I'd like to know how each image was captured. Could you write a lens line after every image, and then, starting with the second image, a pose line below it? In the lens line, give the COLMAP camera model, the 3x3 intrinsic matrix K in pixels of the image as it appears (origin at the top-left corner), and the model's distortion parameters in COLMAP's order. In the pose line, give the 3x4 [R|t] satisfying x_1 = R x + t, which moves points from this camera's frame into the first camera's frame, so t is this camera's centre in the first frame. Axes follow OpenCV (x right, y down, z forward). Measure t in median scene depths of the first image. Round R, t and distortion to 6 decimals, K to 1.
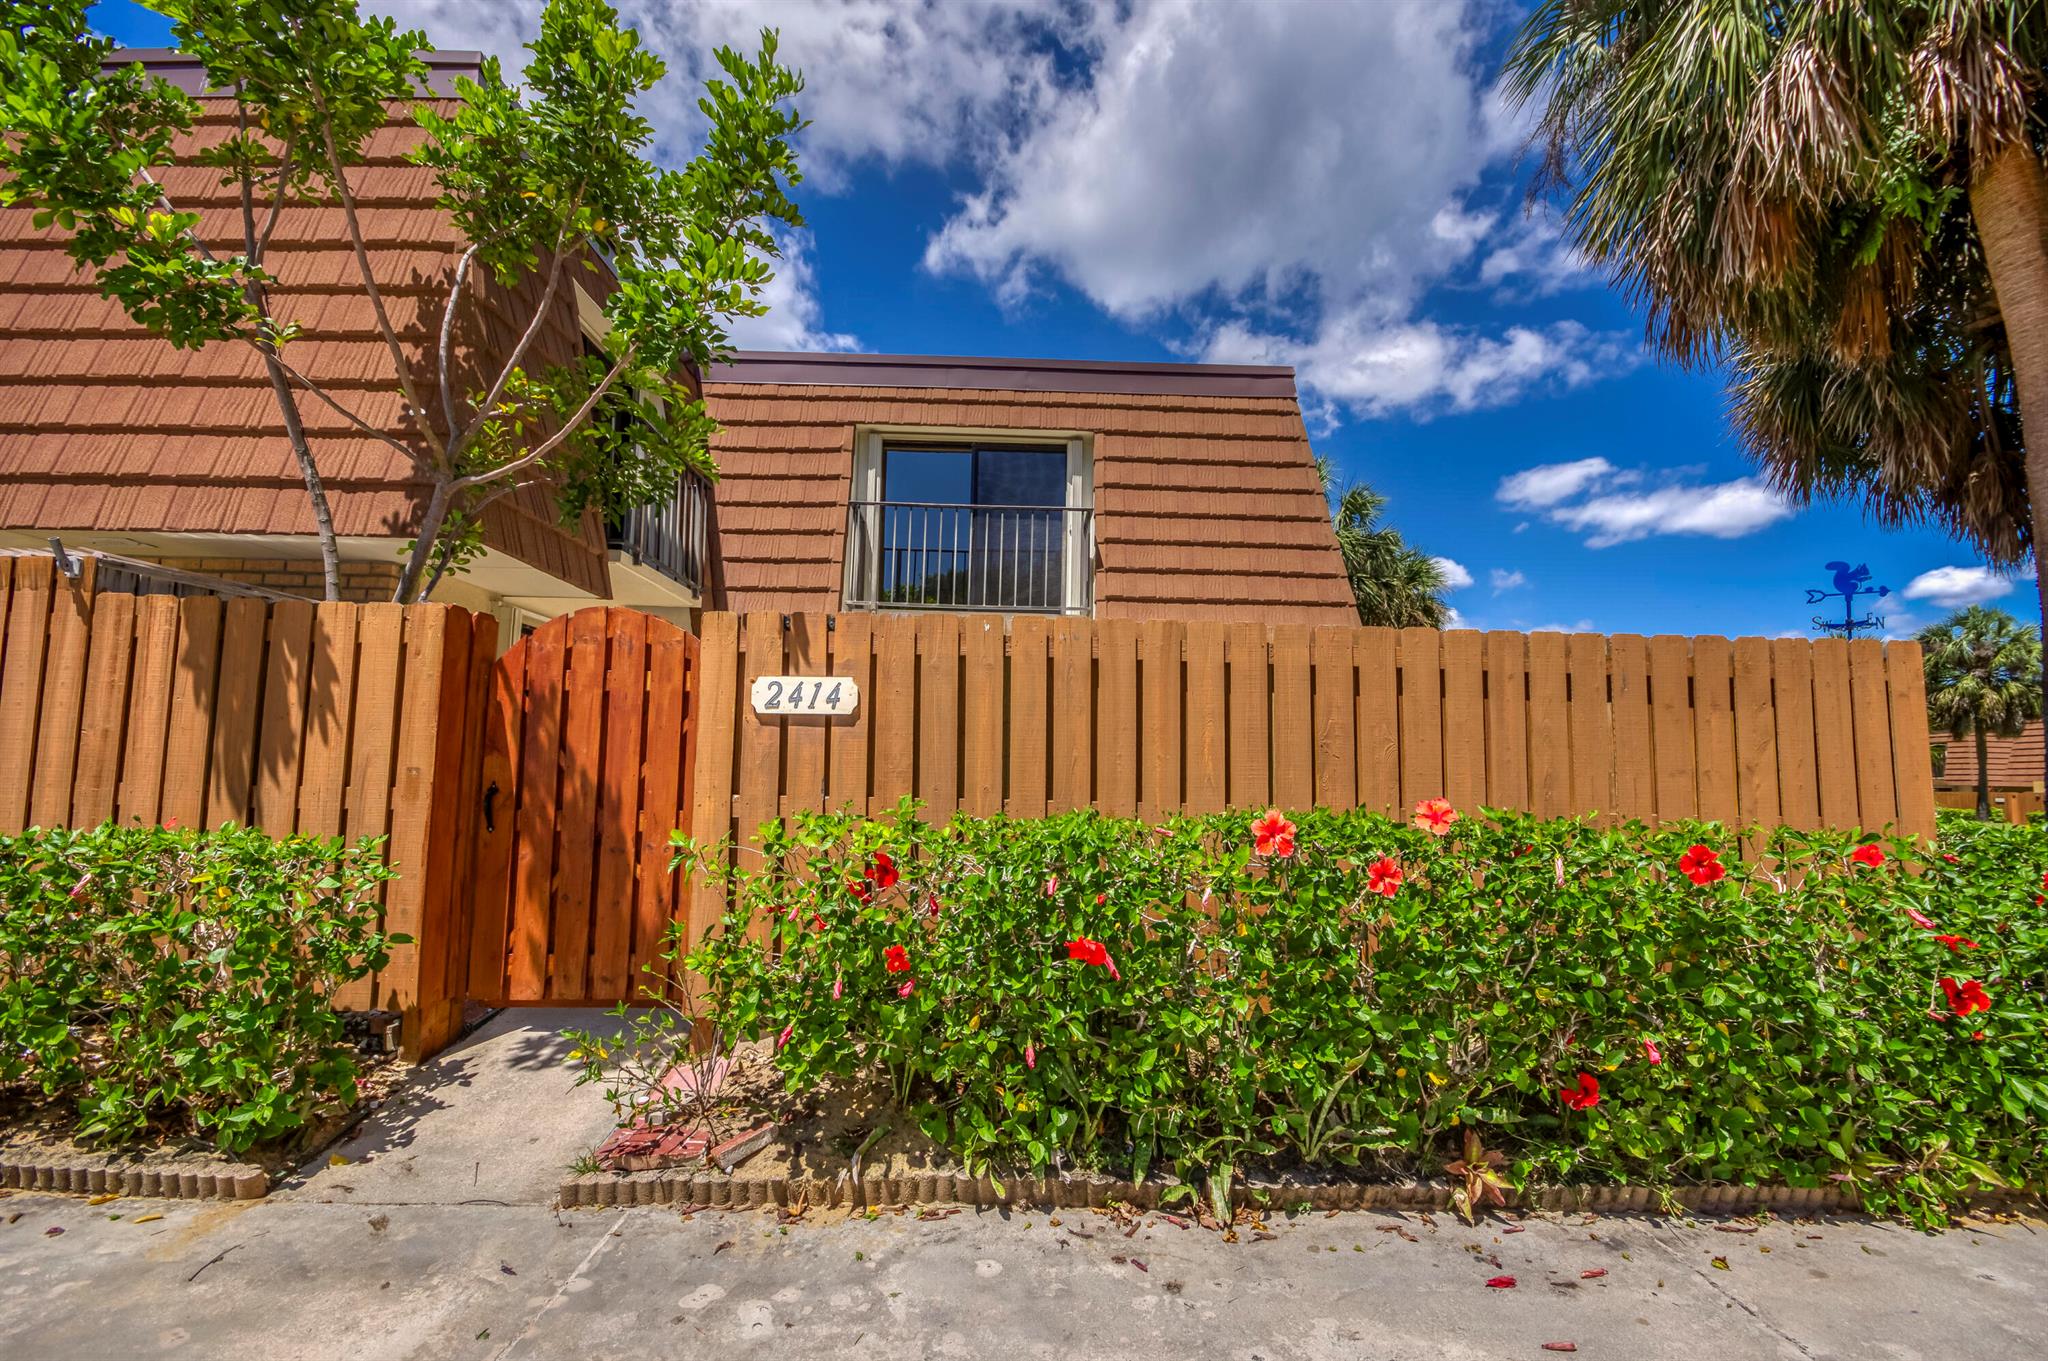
lens RADIAL K [[890.9, 0, 1042.7], [0, 890.9, 697.4], [0, 0, 1]] dist [0.003655, -0.009088]
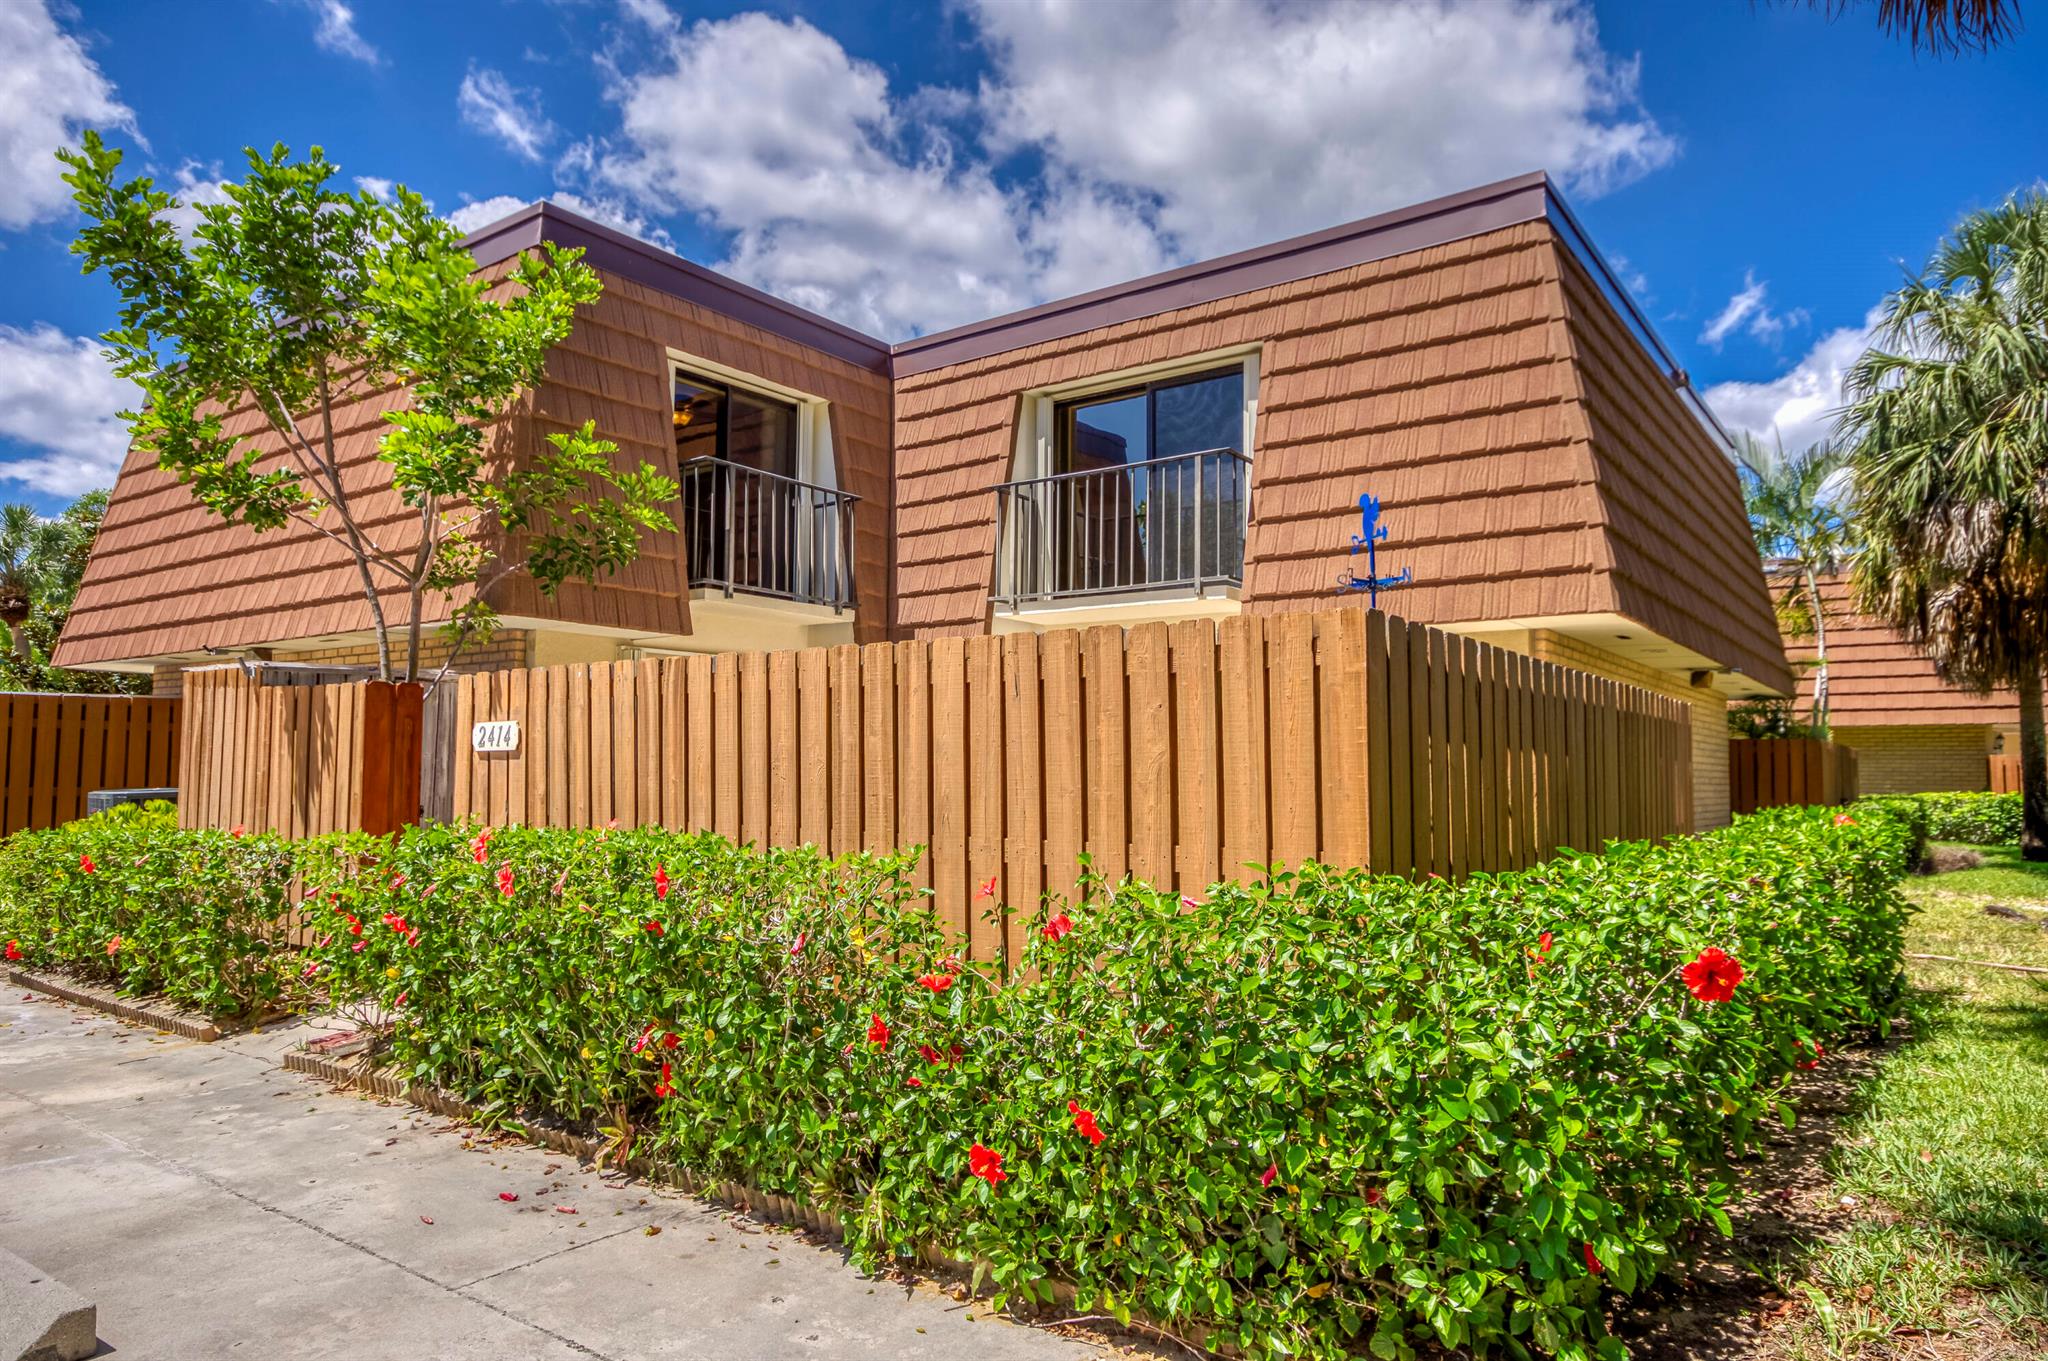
lens RADIAL K [[1254.0, 0, 1072.0], [0, 1254.0, 709.3], [0, 0, 1]] dist [0.027069, -0.000479]
pose [[0.794660, -0.041990, -0.605601, 0.585706], [0.063453, 0.997886, 0.014073, -0.005251], [0.603729, -0.049611, 0.795644, 0.018232]]
